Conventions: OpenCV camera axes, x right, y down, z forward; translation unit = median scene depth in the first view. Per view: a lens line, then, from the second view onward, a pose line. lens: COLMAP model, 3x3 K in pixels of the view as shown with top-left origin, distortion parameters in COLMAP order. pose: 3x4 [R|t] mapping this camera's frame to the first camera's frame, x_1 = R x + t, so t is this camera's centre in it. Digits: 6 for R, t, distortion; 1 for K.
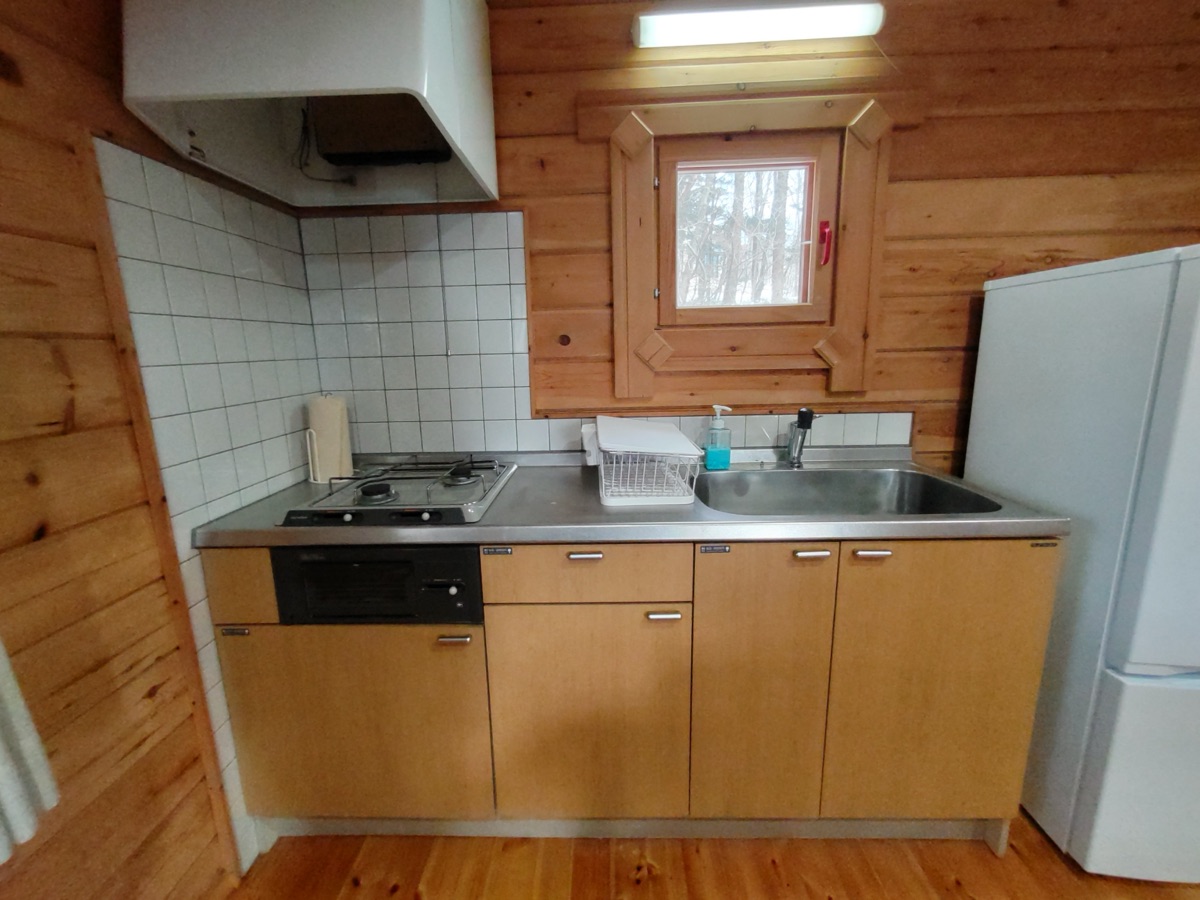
lens RADIAL K [[513.5, 0, 599.4], [0, 513.5, 443.5], [0, 0, 1]] dist [-0.001738, -0.000068]
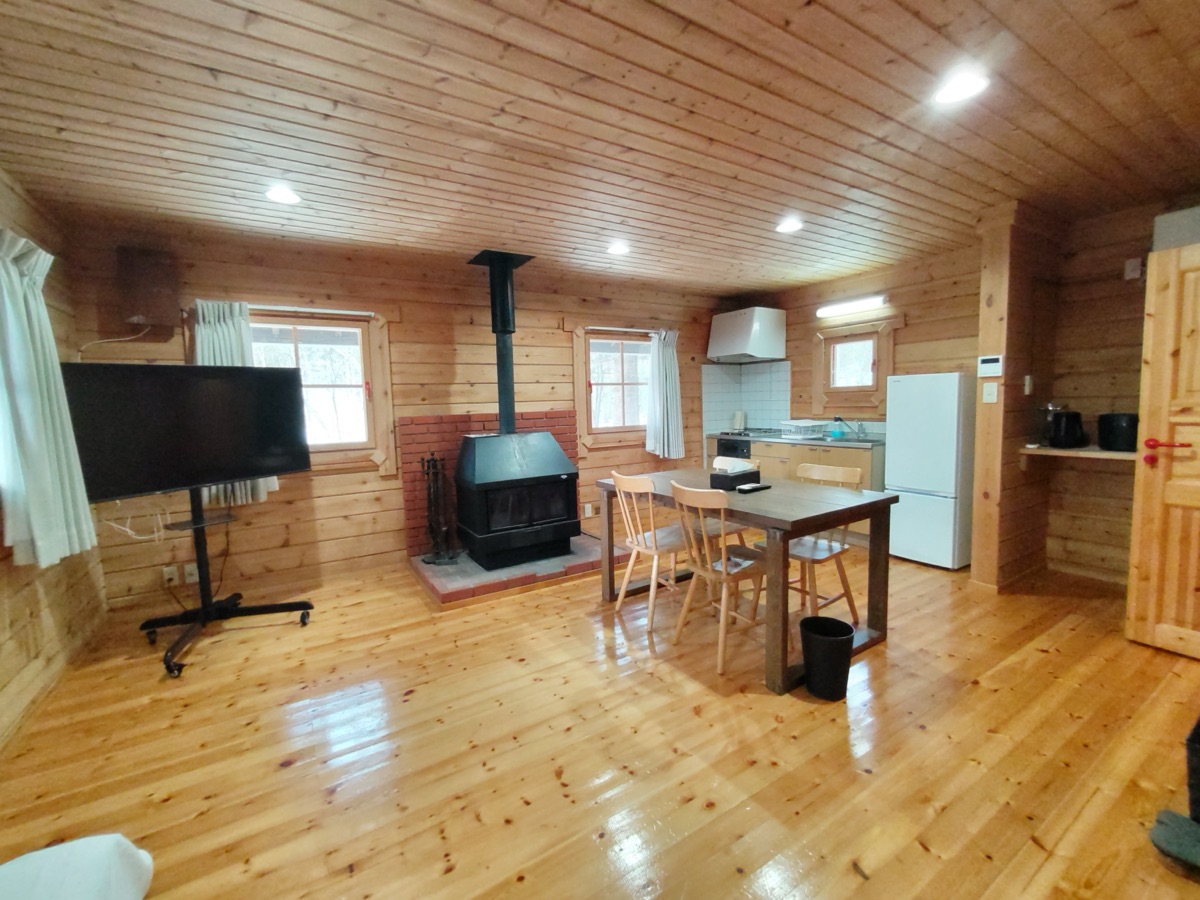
lens RADIAL K [[513.5, 0, 598.3], [0, 513.5, 448.3], [0, 0, 1]] dist [-0.001738, -0.000068]
pose [[0.560451, 0.085777, -0.823733, 2.135936], [-0.145893, 0.989293, 0.003755, 0.336693], [0.815236, 0.118073, 0.566965, -2.083334]]
